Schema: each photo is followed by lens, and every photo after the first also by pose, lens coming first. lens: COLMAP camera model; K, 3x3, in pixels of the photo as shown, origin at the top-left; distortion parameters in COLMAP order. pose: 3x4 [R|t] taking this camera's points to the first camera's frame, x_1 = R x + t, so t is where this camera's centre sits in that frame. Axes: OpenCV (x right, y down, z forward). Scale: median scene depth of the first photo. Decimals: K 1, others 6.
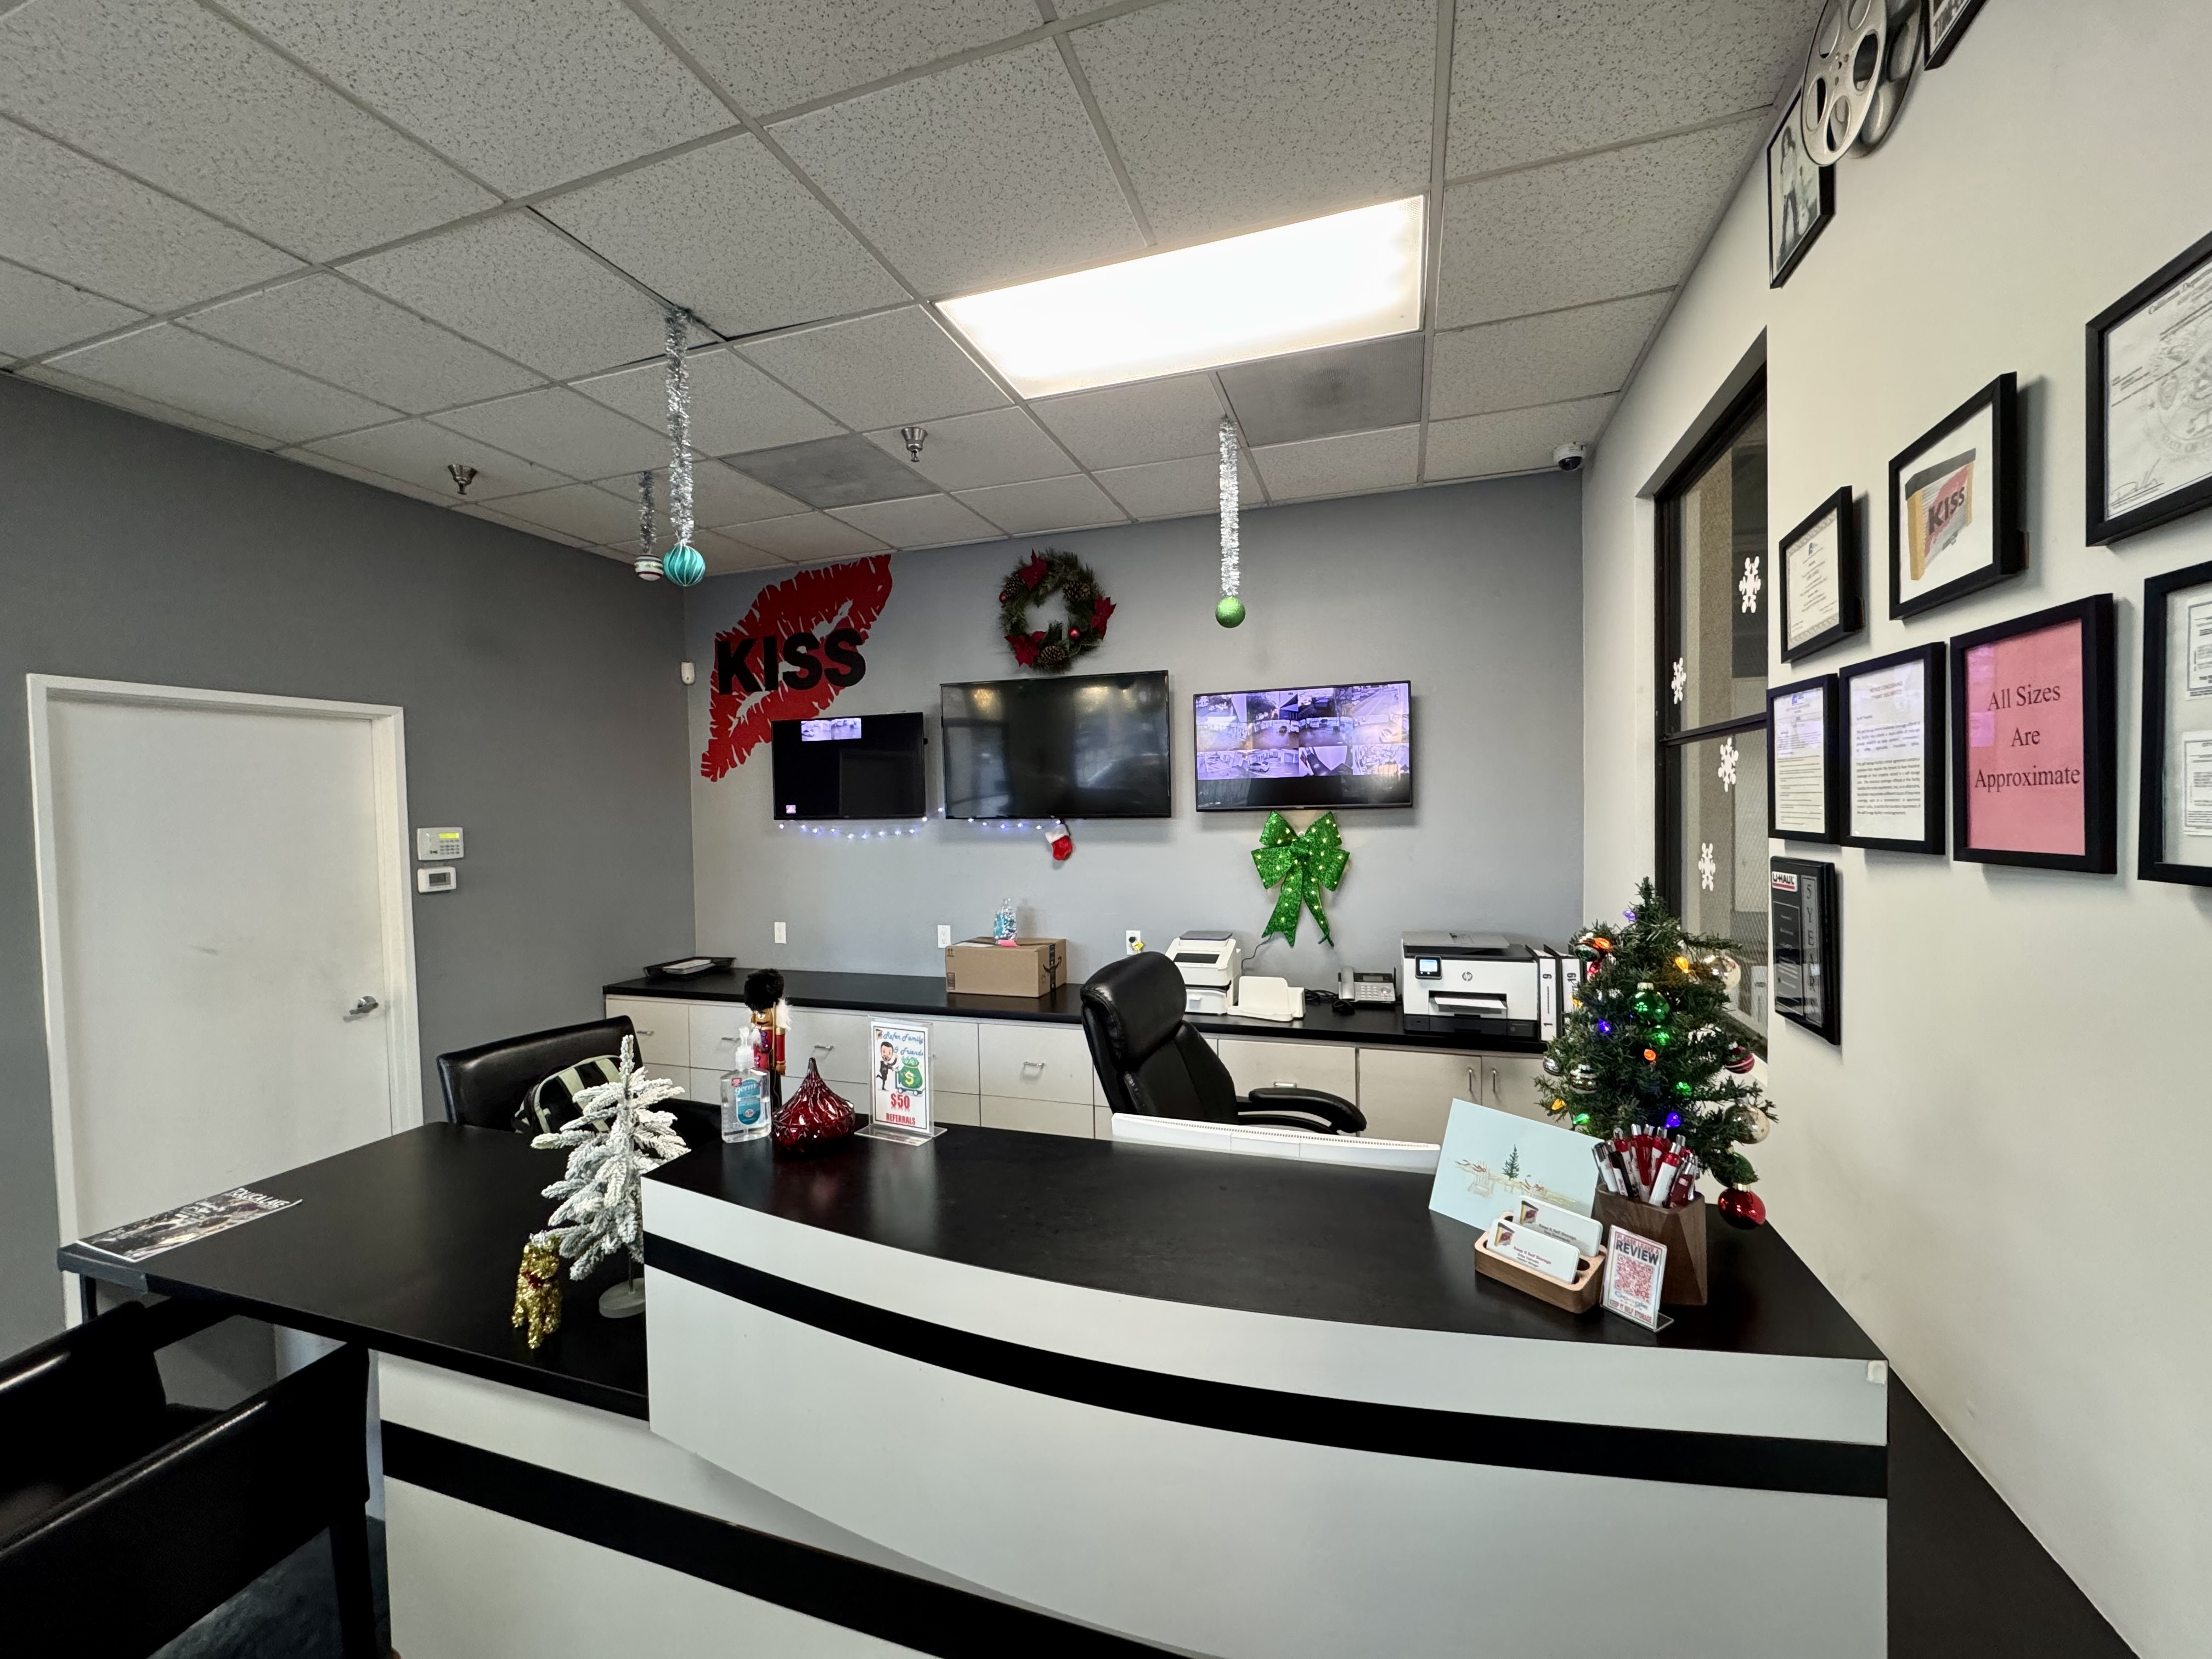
lens RADIAL K [[880.3, 0, 1100.0], [0, 880.3, 826.5], [0, 0, 1]] dist [0.000597, 0.000013]
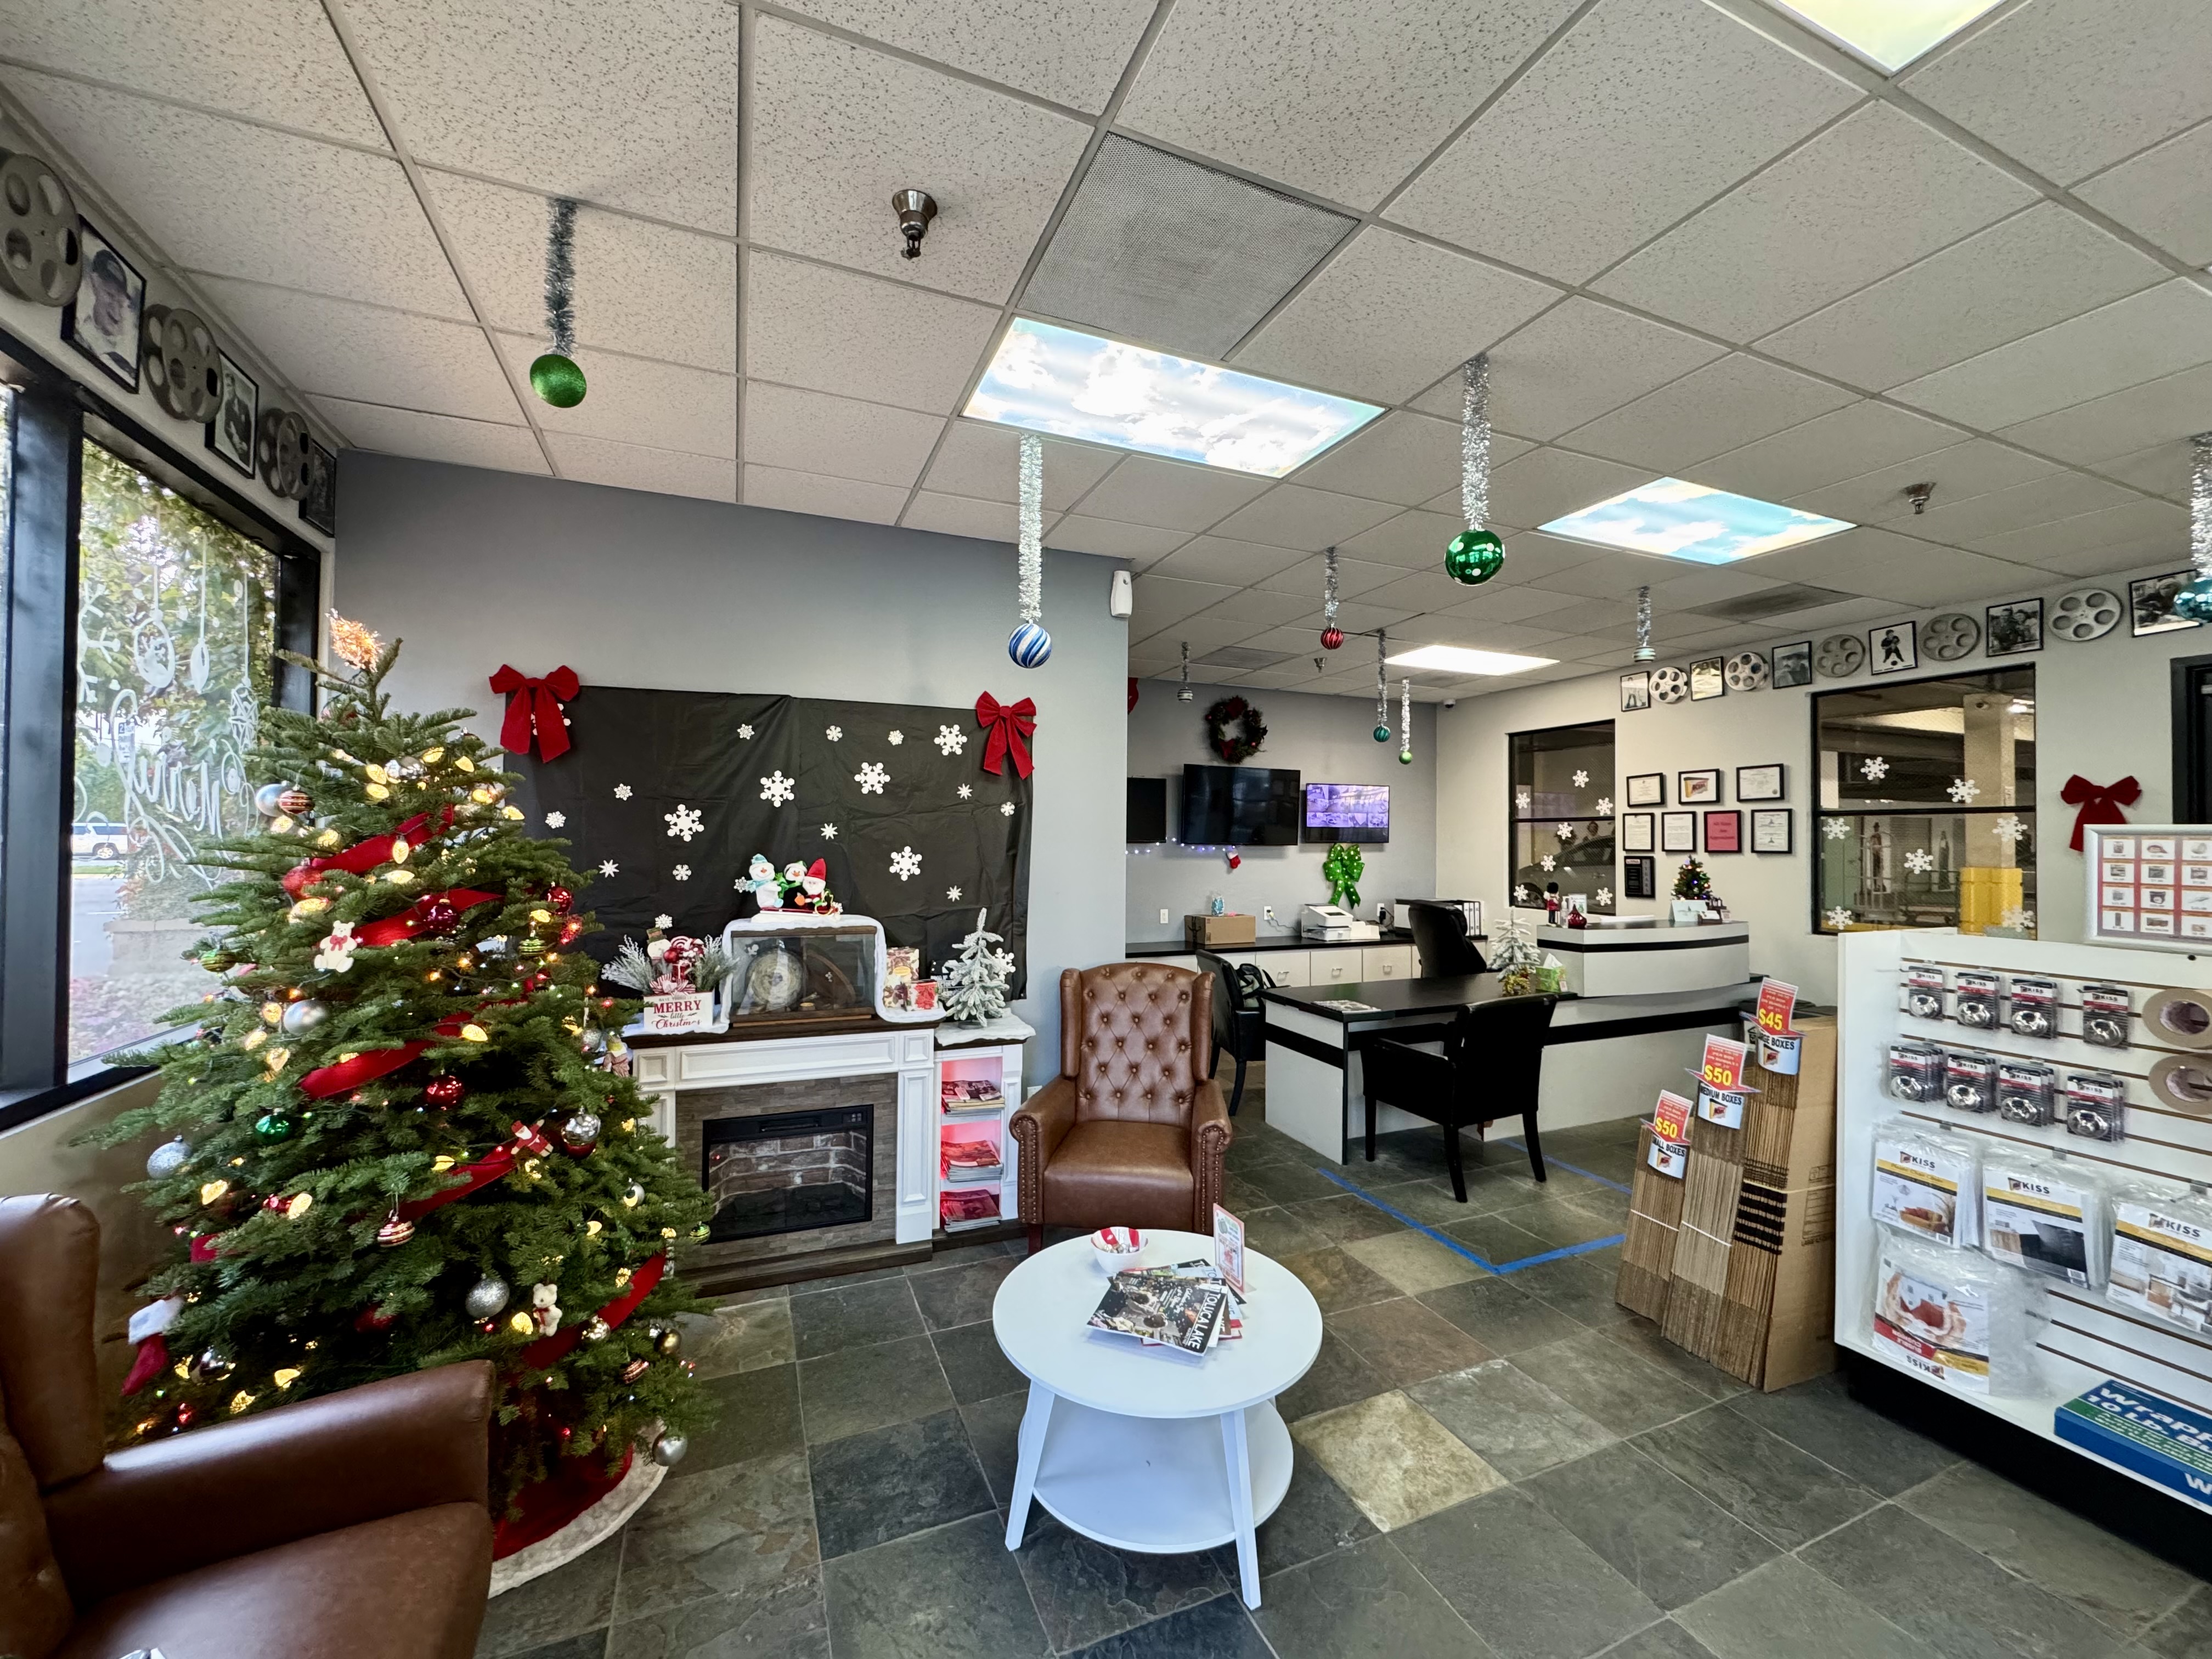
lens RADIAL K [[880.3, 0, 1109.1], [0, 880.3, 833.0], [0, 0, 1]] dist [0.000597, 0.000013]
pose [[0.736519, 0.032240, 0.675648, -1.489016], [-0.002972, 0.999008, -0.044430, 0.048101], [-0.676410, 0.030716, 0.735884, -0.146025]]
